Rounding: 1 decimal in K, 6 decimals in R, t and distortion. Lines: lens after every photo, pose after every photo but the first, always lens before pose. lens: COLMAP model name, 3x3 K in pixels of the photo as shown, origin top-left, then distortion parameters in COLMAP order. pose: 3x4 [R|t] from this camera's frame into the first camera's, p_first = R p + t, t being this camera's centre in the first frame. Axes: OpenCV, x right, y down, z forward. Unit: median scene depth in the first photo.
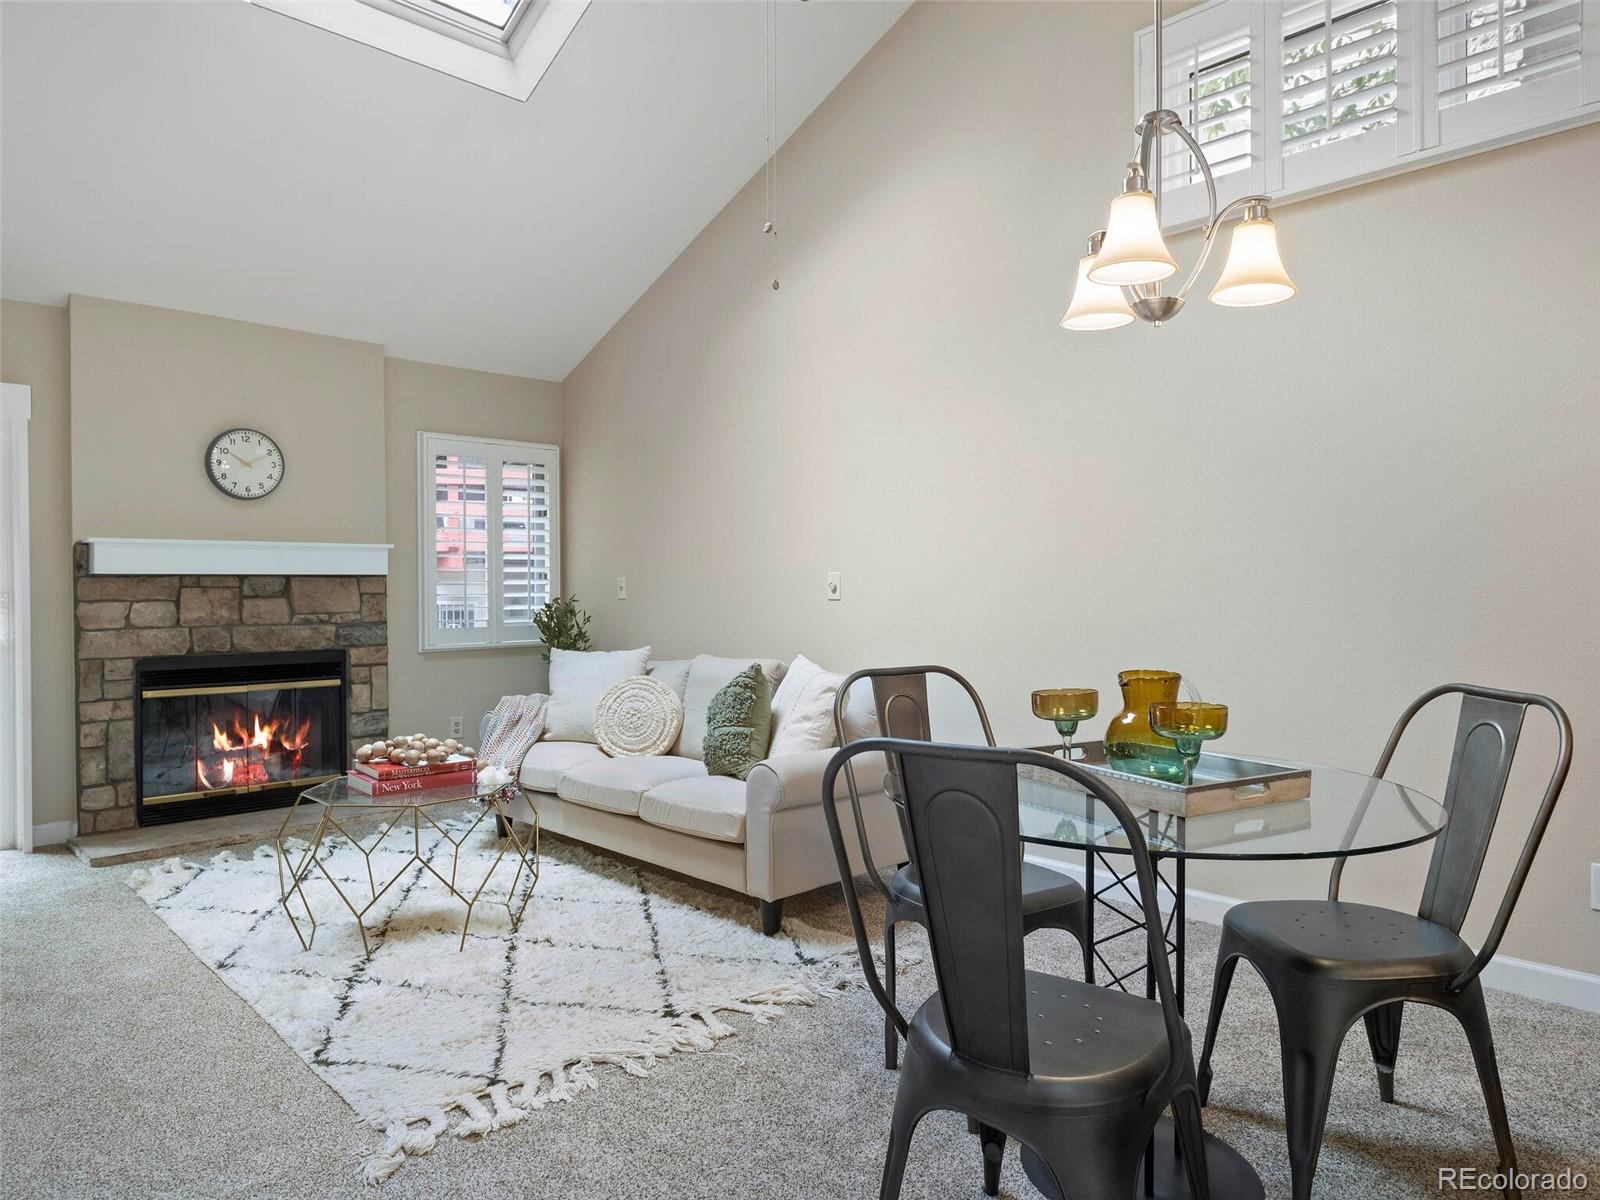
lens RADIAL K [[1014.4, 0, 794.9], [0, 1014.4, 595.9], [0, 0, 1]] dist [-0.008364, -0.000915]
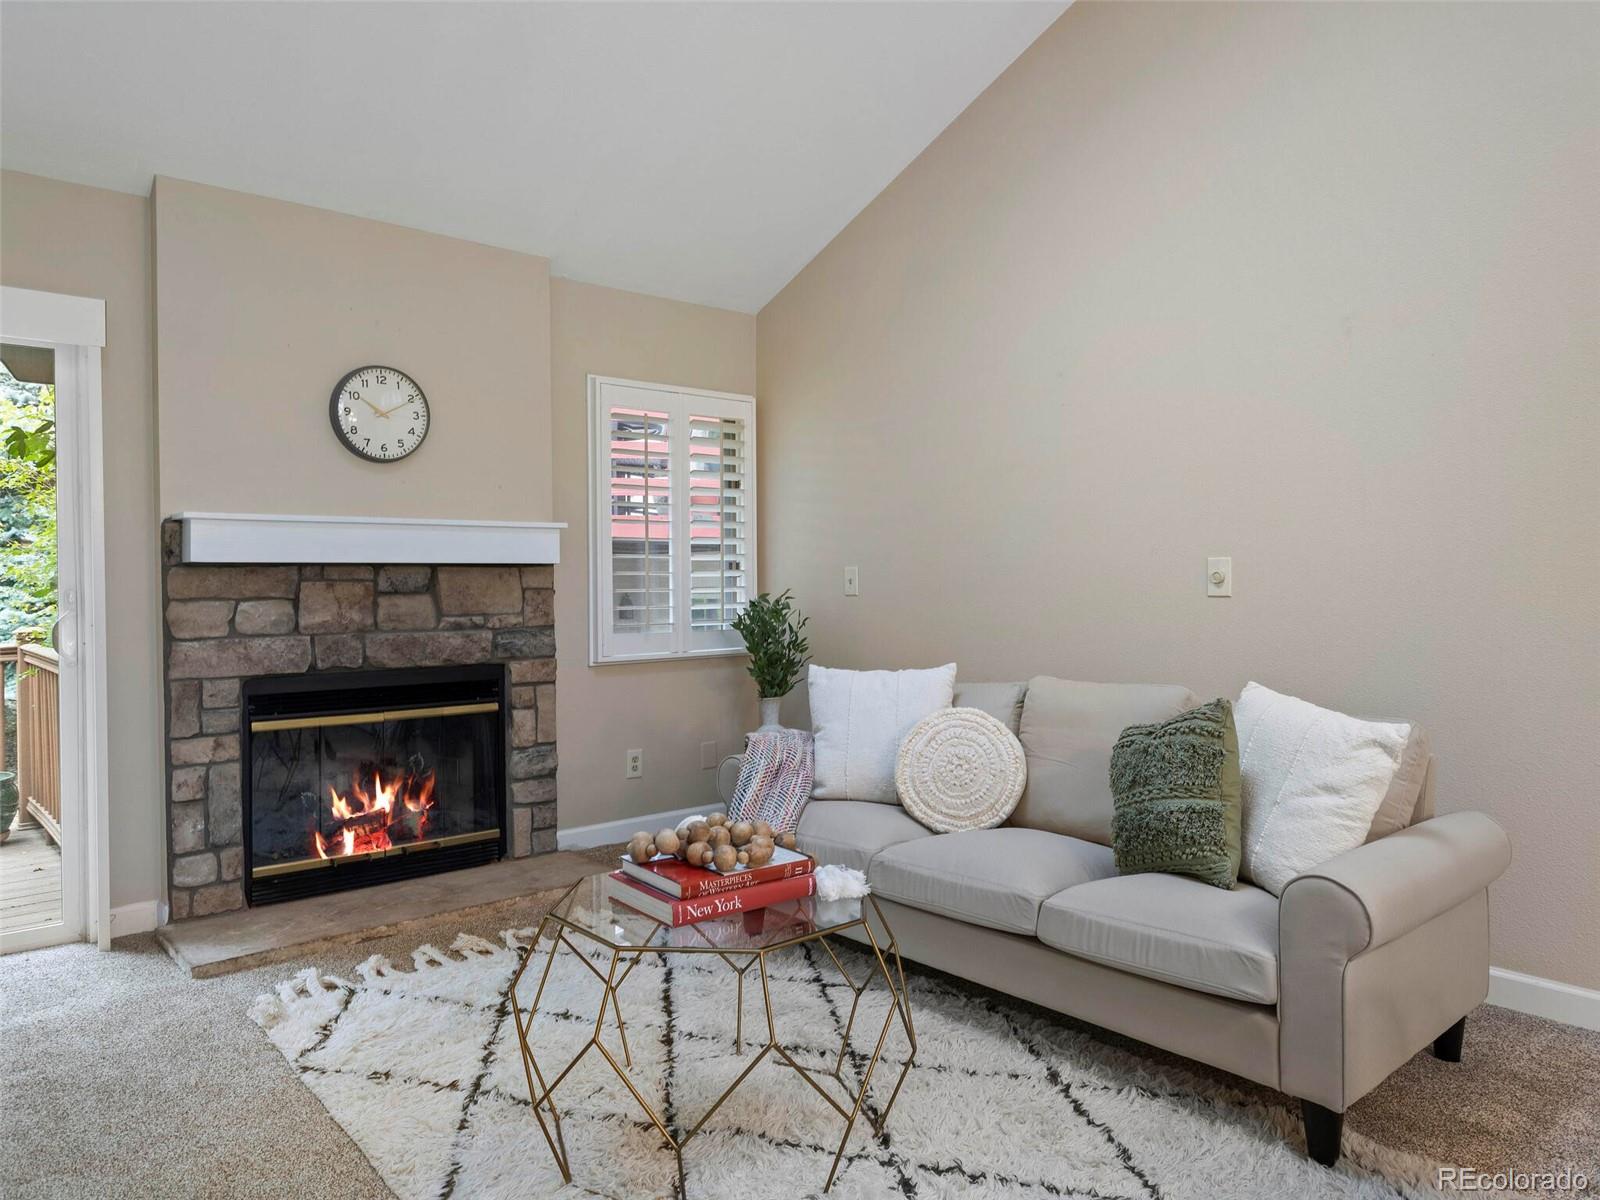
lens RADIAL K [[1075.4, 0, 798.5], [0, 1075.4, 592.5], [0, 0, 1]] dist [-0.016009, 0.001883]
pose [[0.998344, -0.001783, -0.057501, -0.206827], [0.001896, 0.999996, 0.001908, -0.000620], [0.057497, -0.002013, 0.998344, 0.250522]]
